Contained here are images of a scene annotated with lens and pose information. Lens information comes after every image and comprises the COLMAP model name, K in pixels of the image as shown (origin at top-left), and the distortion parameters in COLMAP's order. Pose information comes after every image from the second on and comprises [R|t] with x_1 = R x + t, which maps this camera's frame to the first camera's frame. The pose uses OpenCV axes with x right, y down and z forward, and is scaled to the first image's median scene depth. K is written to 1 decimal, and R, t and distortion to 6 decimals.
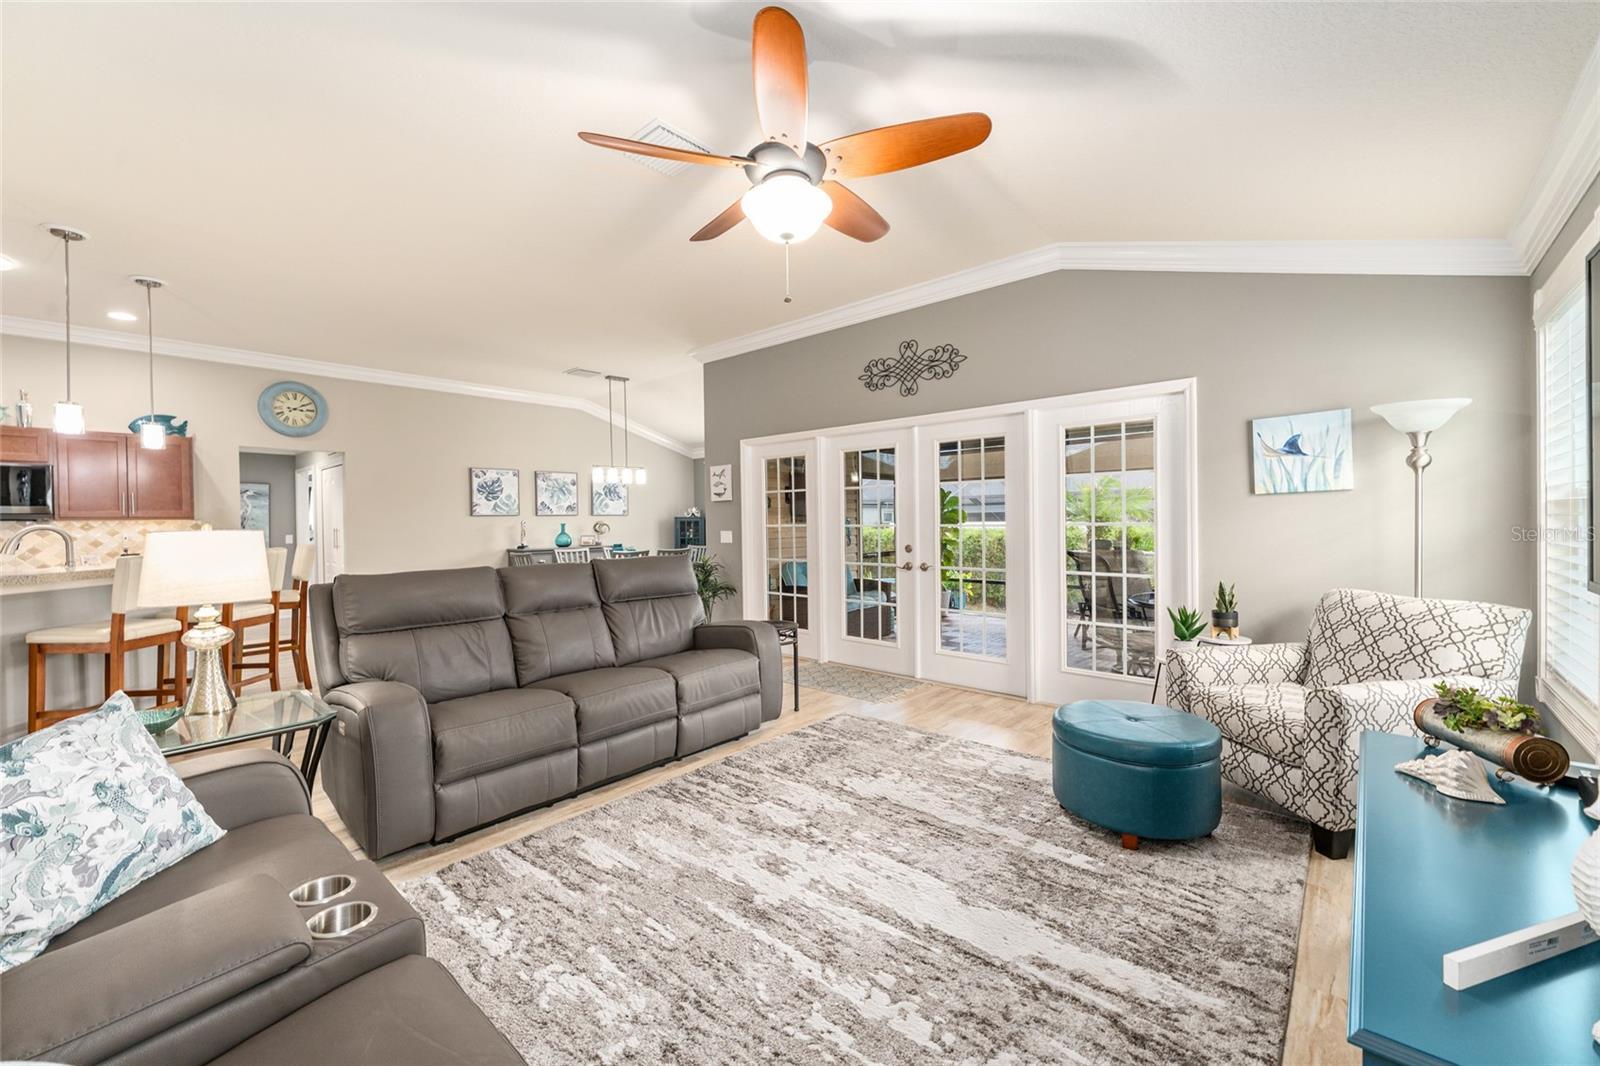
lens RADIAL K [[652.8, 0, 791.6], [0, 652.8, 534.5], [0, 0, 1]] dist [0.011826, 0.000007]
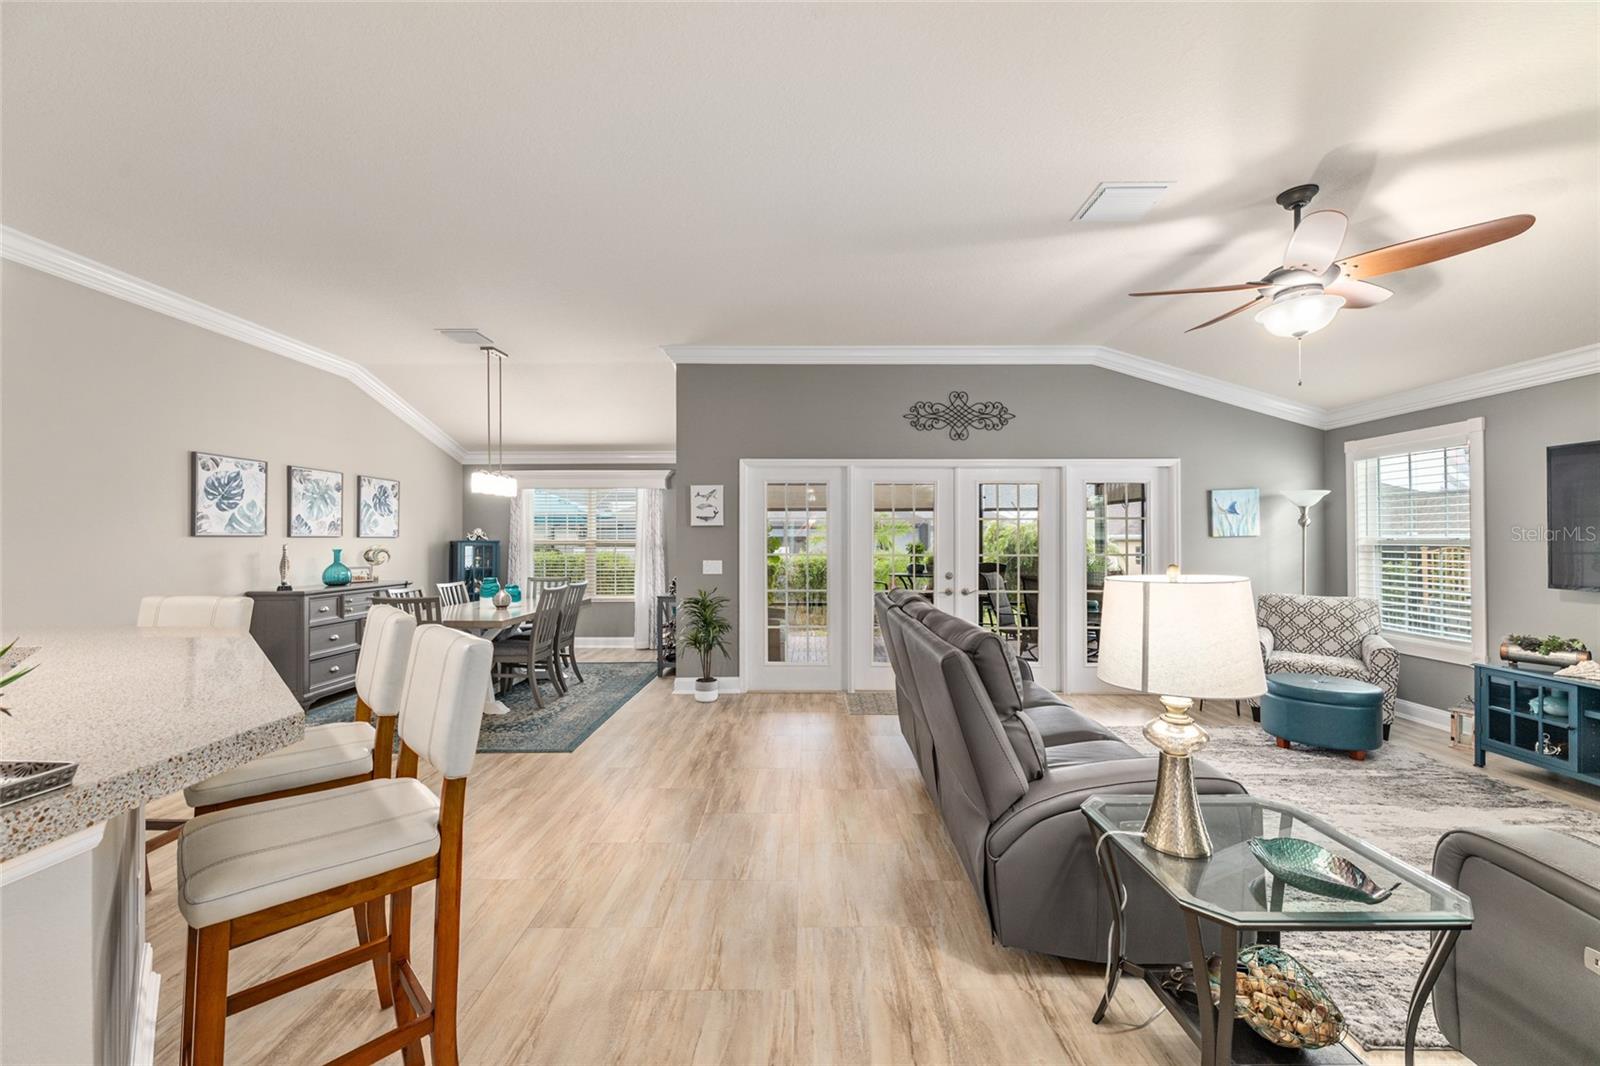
lens RADIAL K [[654.4, 0, 806.8], [0, 654.4, 535.6], [0, 0, 1]] dist [0.008702, 0.000419]
pose [[0.738042, 0.018266, 0.674508, -0.758118], [0.004622, 0.999473, -0.032124, -0.012252], [-0.674739, 0.026826, 0.737569, 0.341728]]
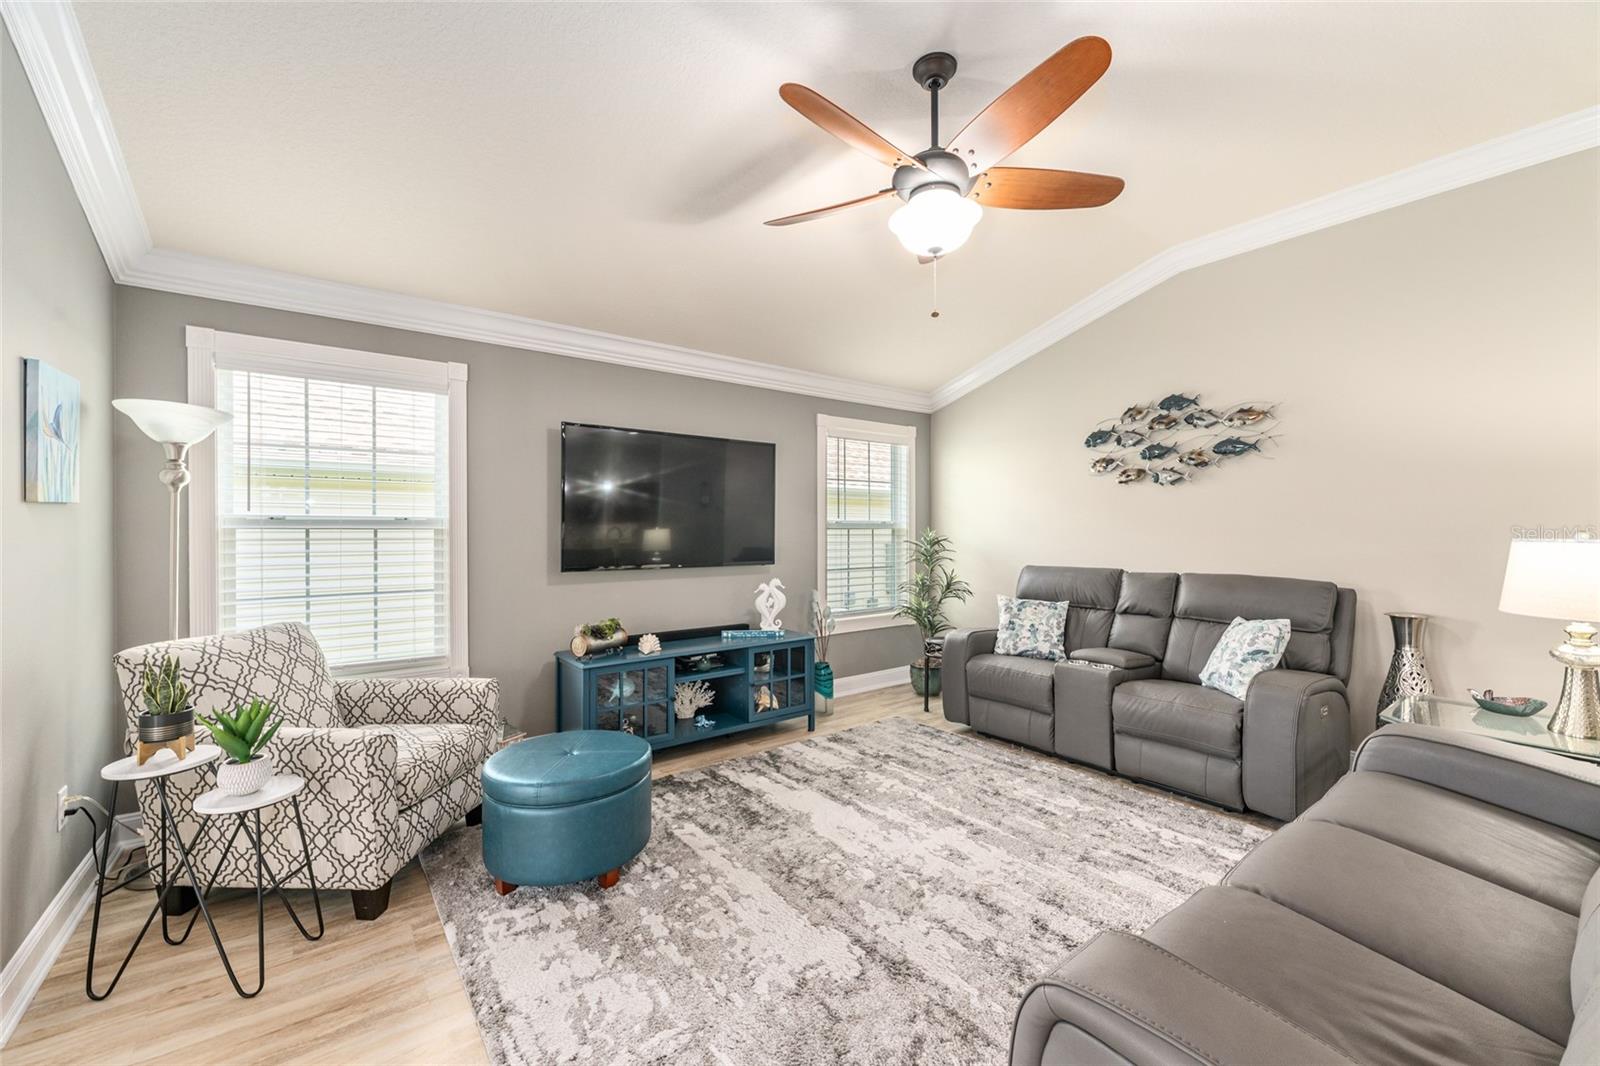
lens RADIAL K [[633.5, 0, 803.2], [0, 633.5, 532.1], [0, 0, 1]] dist [0.000425, -0.000056]
pose [[-0.984532, 0.015770, 0.174493, 0.013755], [0.019522, 0.999613, 0.019809, -0.024781], [-0.174113, 0.022909, -0.984459, 0.955506]]
